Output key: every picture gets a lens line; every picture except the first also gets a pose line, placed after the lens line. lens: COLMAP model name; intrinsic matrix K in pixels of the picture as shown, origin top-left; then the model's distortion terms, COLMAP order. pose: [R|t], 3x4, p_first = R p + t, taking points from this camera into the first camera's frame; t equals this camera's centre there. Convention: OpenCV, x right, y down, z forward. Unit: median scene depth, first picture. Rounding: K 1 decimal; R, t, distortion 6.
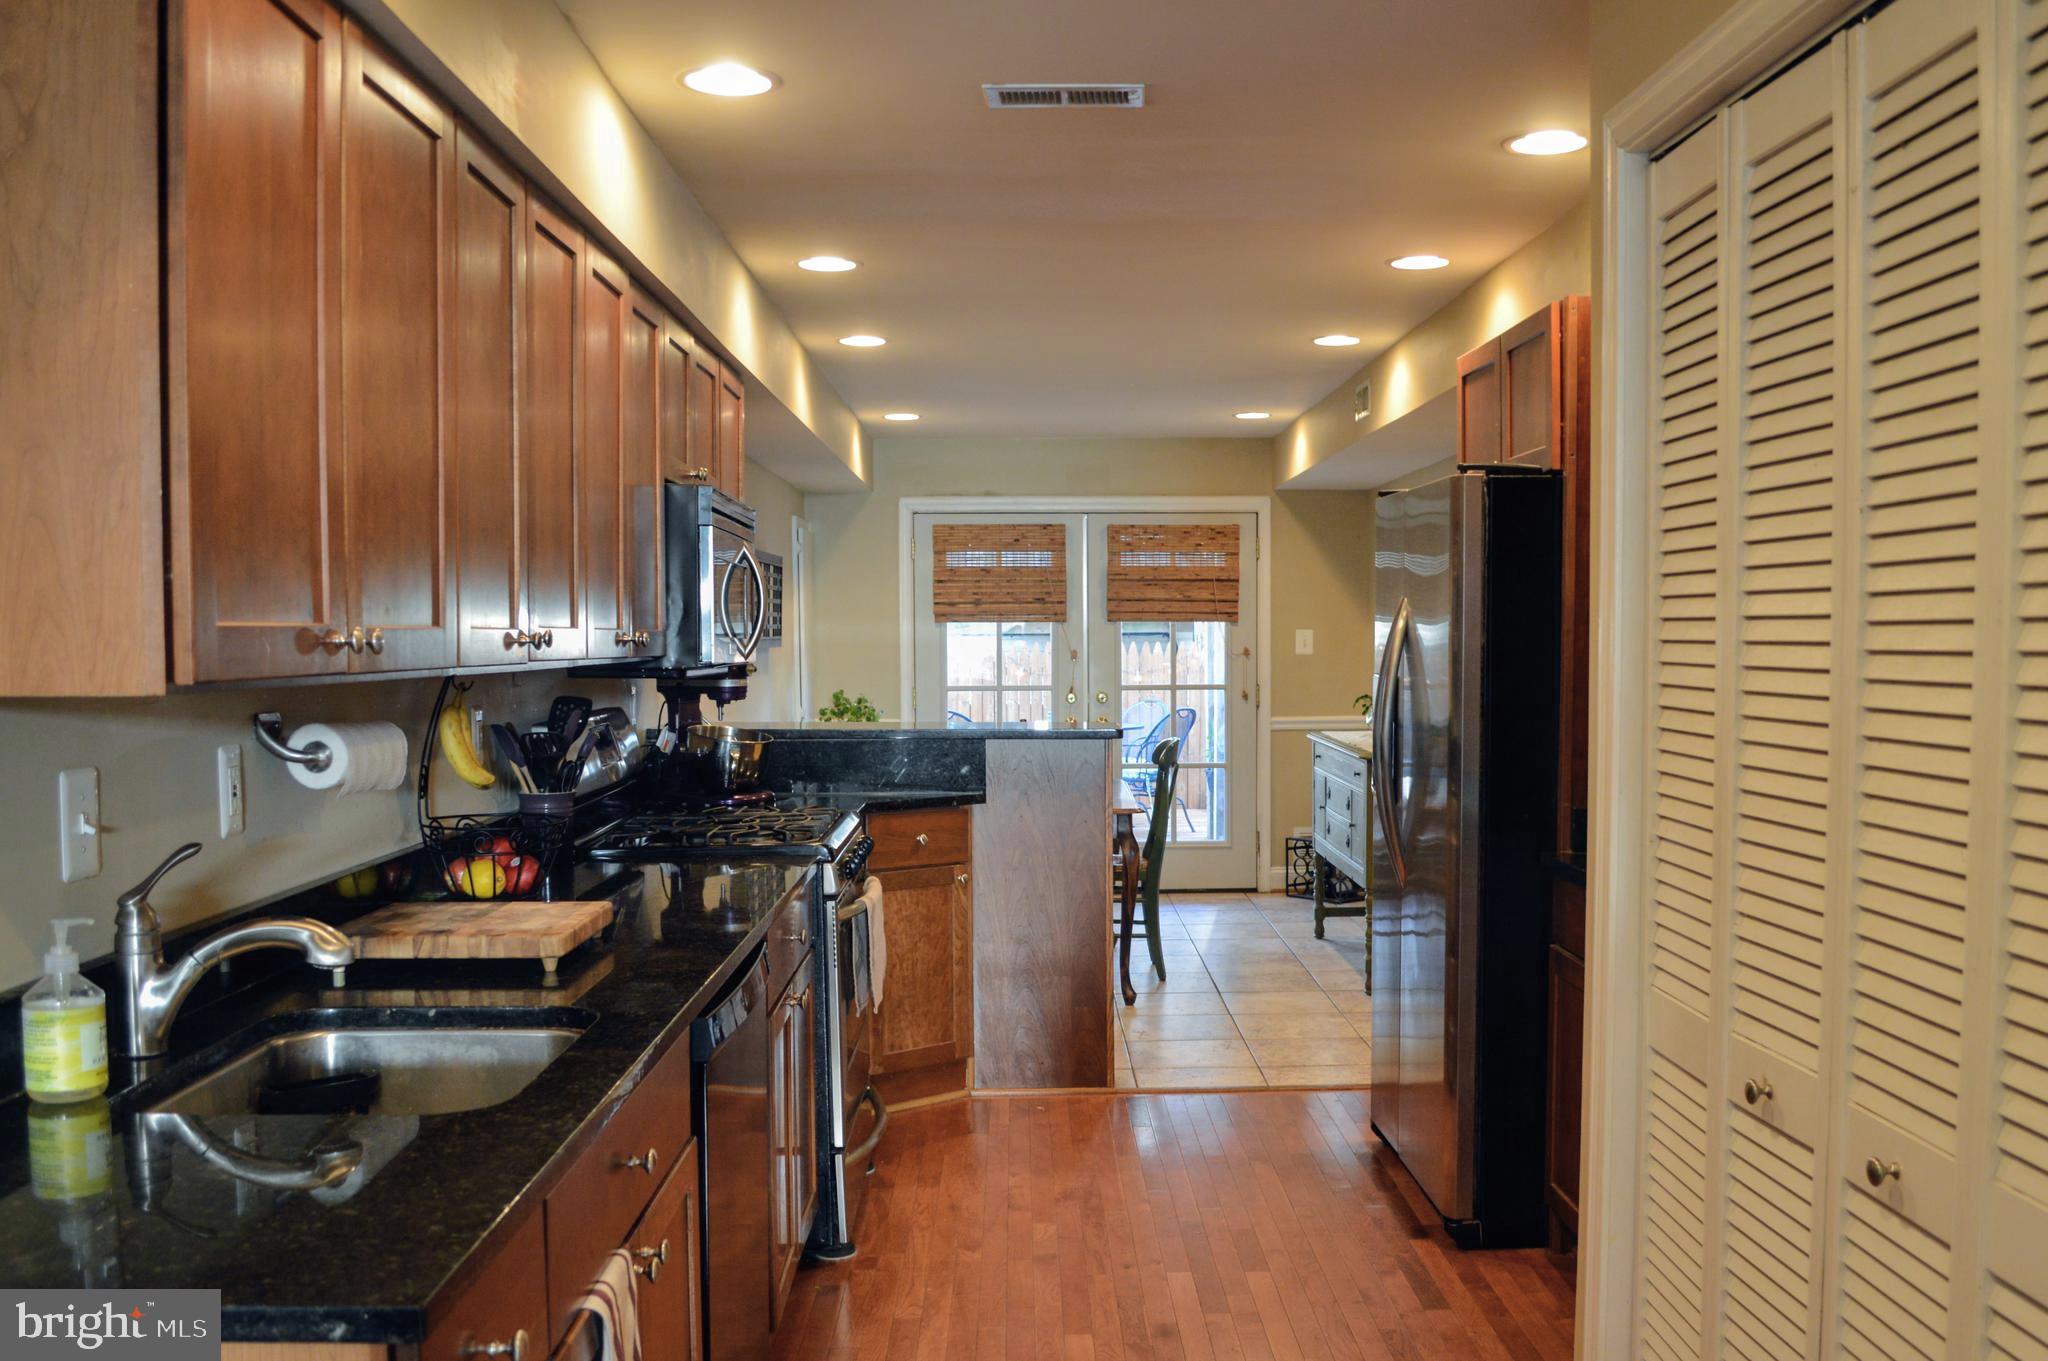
lens RADIAL K [[1636.2, 0, 1024.0], [0, 1636.2, 680.5], [0, 0, 1]] dist [-0.070393, -0.000632]
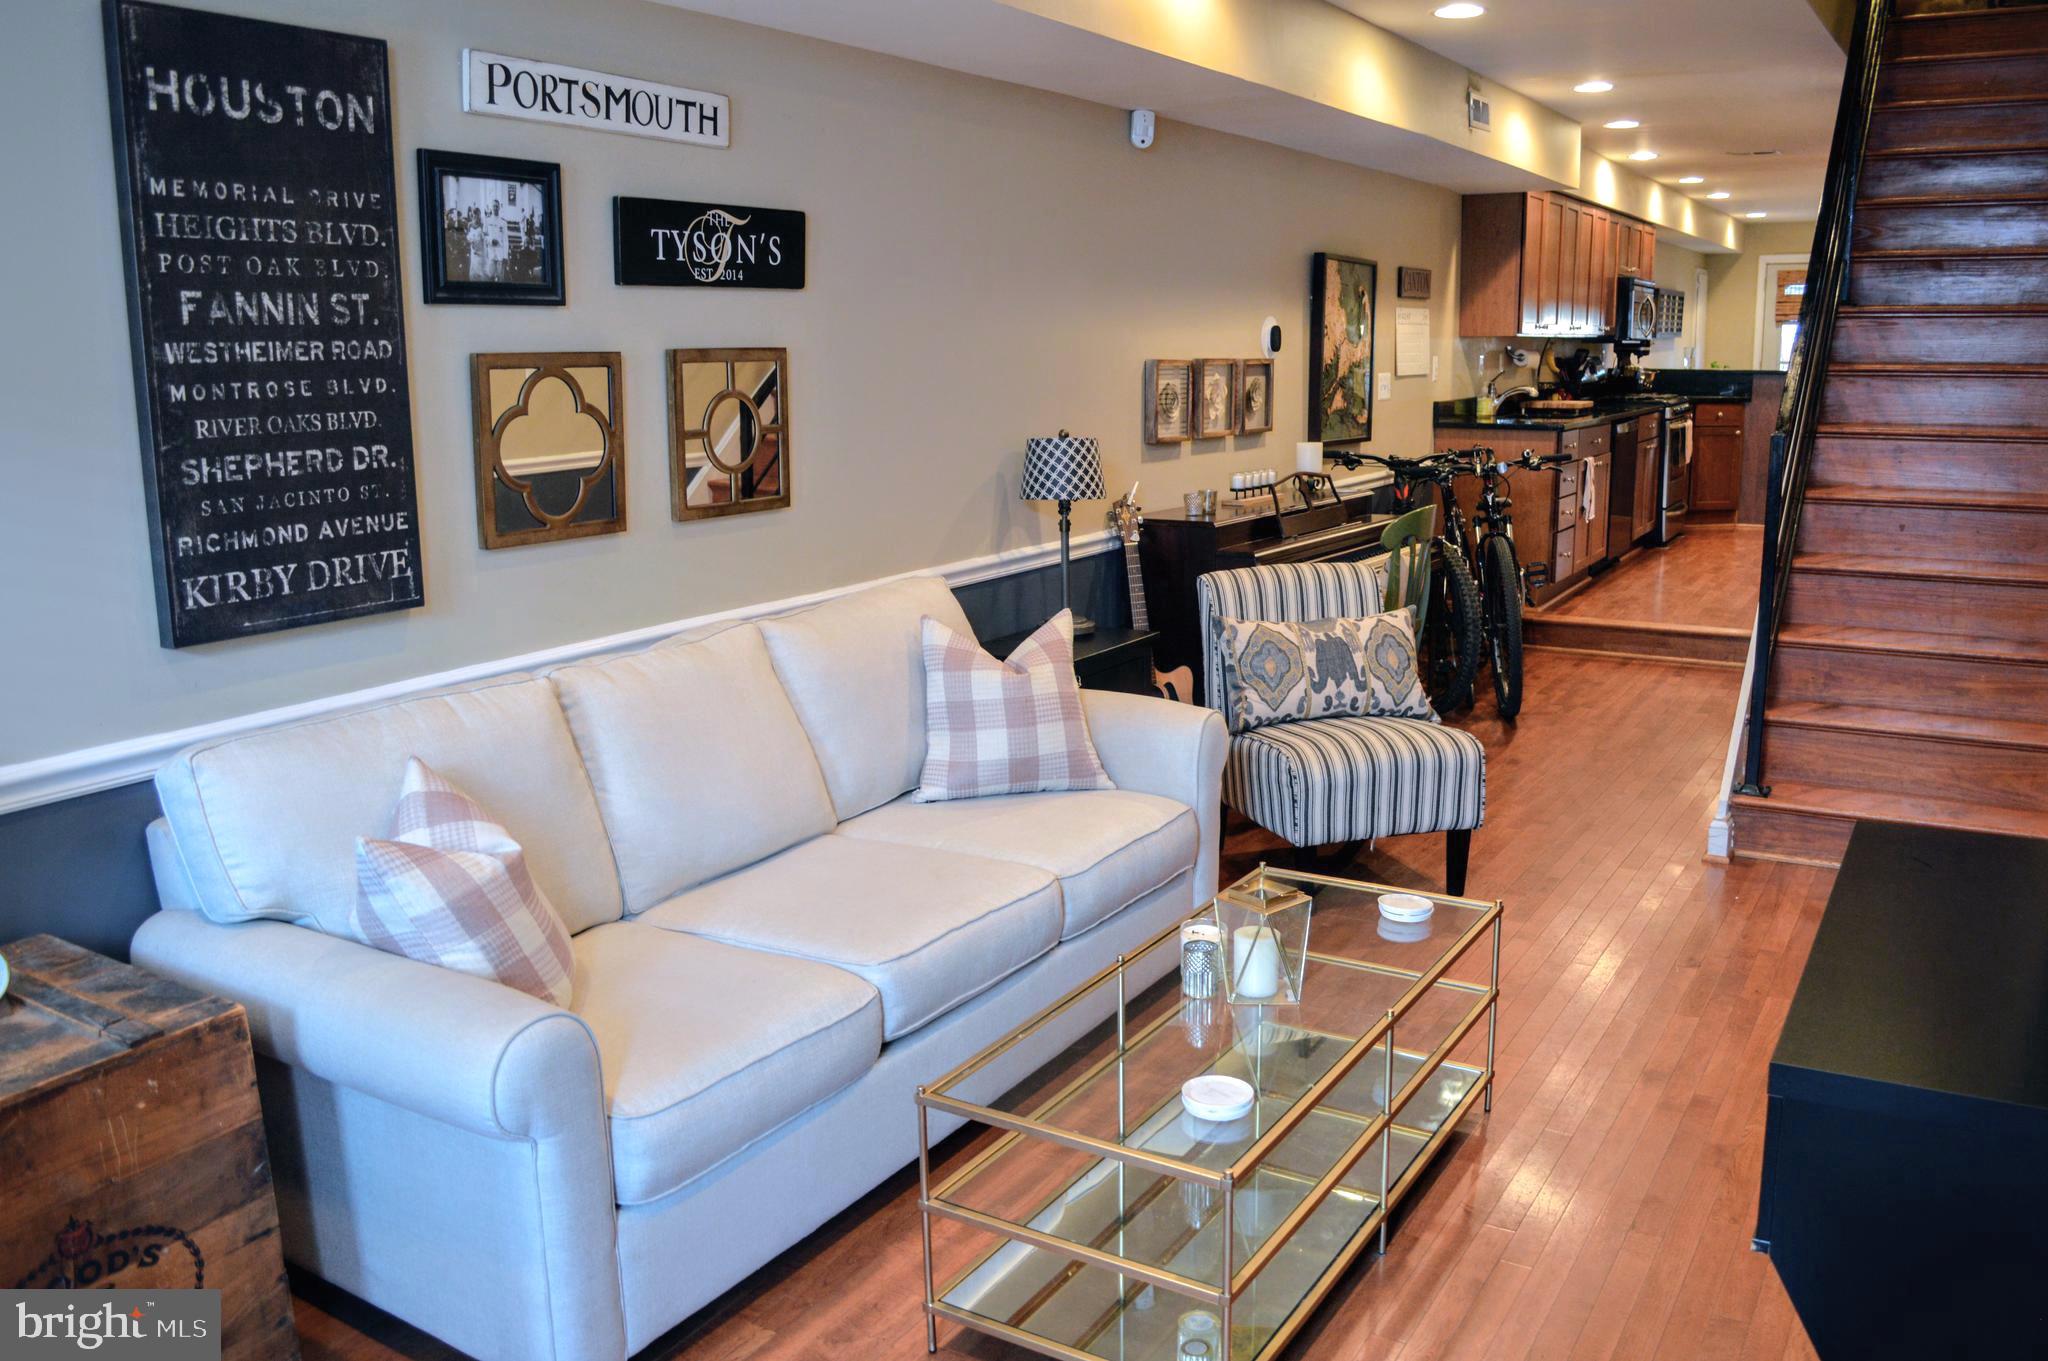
lens RADIAL K [[1636.2, 0, 1024.0], [0, 1636.2, 680.5], [0, 0, 1]] dist [-0.070393, -0.000632]
pose [[0.838204, 0.109881, -0.534172, 0.241427], [-0.012565, 0.983123, 0.182516, 0.037095], [0.545212, -0.146274, 0.825438, -0.982567]]
